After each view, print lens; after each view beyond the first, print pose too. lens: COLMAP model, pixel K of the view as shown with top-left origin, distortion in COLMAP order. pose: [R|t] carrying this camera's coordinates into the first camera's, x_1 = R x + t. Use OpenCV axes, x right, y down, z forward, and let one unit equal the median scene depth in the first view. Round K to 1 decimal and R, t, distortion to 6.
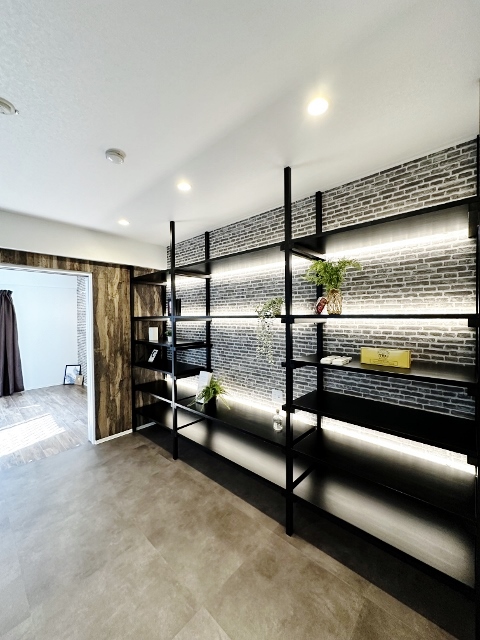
lens RADIAL K [[255.8, 0, 241.4], [0, 255.8, 320.4], [0, 0, 1]] dist [0.000849, 0.000372]
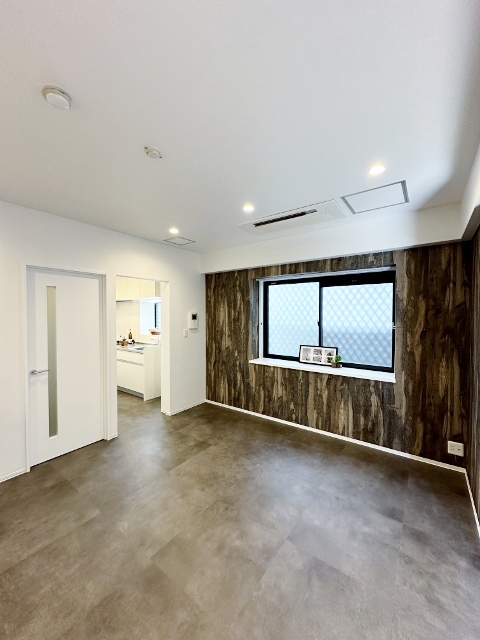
lens RADIAL K [[255.8, 0, 240.9], [0, 255.8, 319.3], [0, 0, 1]] dist [0.000849, 0.000372]
pose [[-0.994433, 0.011081, -0.104782, -0.541871], [0.007294, 0.999309, 0.036455, -0.005537], [0.105114, 0.035488, -0.993827, 1.051974]]
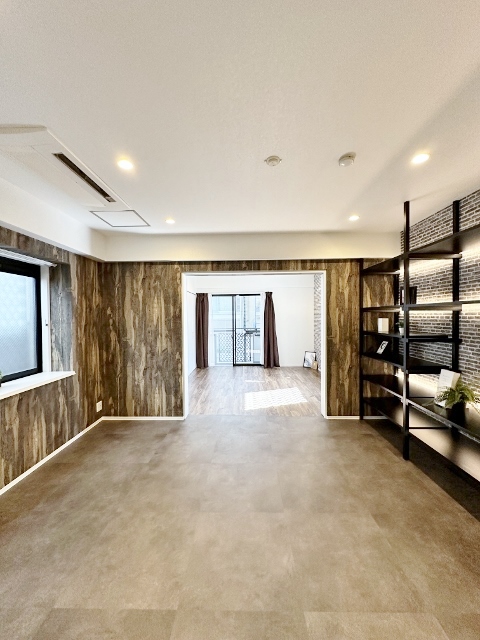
lens RADIAL K [[255.8, 0, 240.2], [0, 255.8, 319.9], [0, 0, 1]] dist [0.000849, 0.000372]
pose [[0.660134, 0.016281, -0.750972, 0.032935], [-0.010322, 0.999867, 0.012603, 0.031940], [0.751077, -0.000568, 0.660214, -0.058111]]
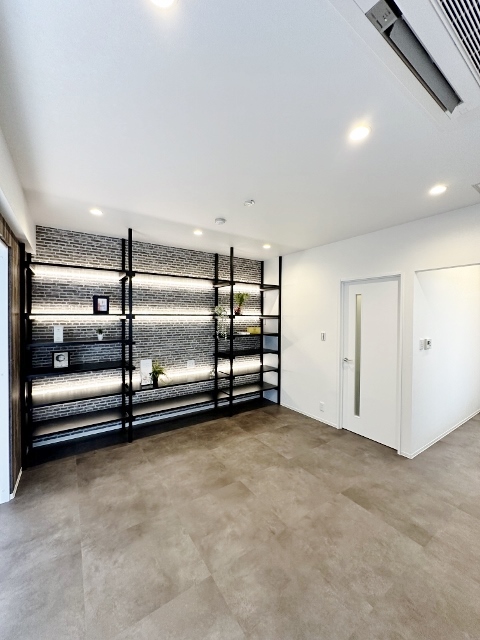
lens RADIAL K [[255.8, 0, 240.5], [0, 255.8, 319.1], [0, 0, 1]] dist [0.000849, 0.000372]
pose [[0.232968, -0.003166, 0.972479, -1.223606], [0.010234, 0.999947, 0.000804, 0.010168], [-0.972430, 0.009766, 0.232988, 0.269733]]
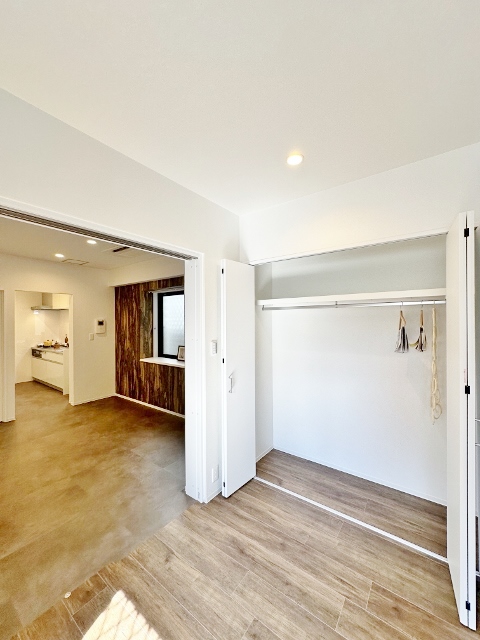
lens RADIAL K [[255.8, 0, 240.0], [0, 255.8, 320.6], [0, 0, 1]] dist [0.000849, 0.000372]
pose [[-0.995255, 0.014161, -0.096265, -1.229420], [0.012547, 0.999771, 0.017356, -0.002645], [0.096489, 0.016066, -0.995204, 1.408742]]
